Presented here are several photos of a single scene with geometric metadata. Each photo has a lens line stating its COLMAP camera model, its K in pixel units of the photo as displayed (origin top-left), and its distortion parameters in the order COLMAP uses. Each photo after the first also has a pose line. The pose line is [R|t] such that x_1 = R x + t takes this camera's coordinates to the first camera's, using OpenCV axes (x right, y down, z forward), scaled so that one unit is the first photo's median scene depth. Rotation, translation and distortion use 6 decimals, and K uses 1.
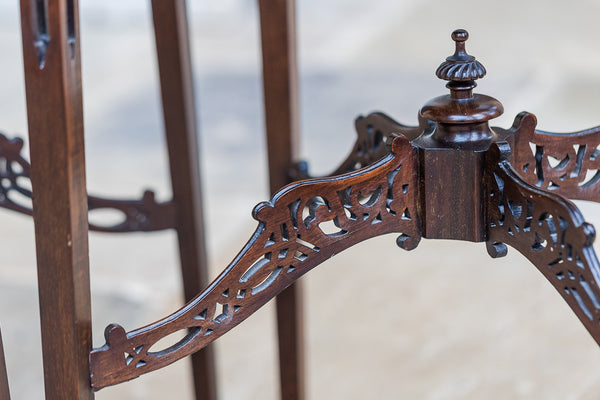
lens RADIAL K [[2002.0, 0, 309.7], [0, 2002.0, 198.8], [0, 0, 1]] dist [0.015943, -0.429545]
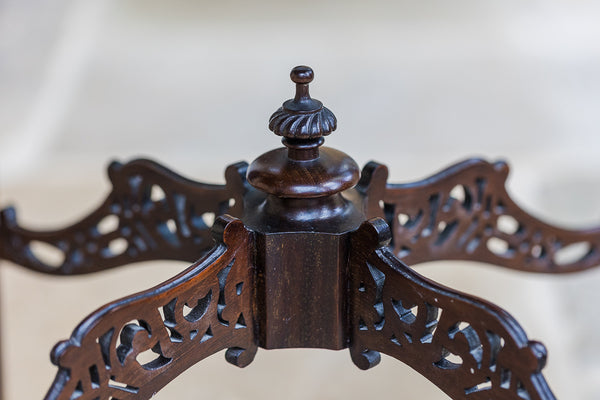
lens RADIAL K [[2002.0, 0, 309.7], [0, 2002.0, 198.8], [0, 0, 1]] dist [0.015943, -0.429545]
pose [[0.944292, -0.095379, 0.314986, -0.155354], [0.059841, 0.990890, 0.120651, -0.124503], [-0.323624, -0.095080, 0.941397, 0.312237]]
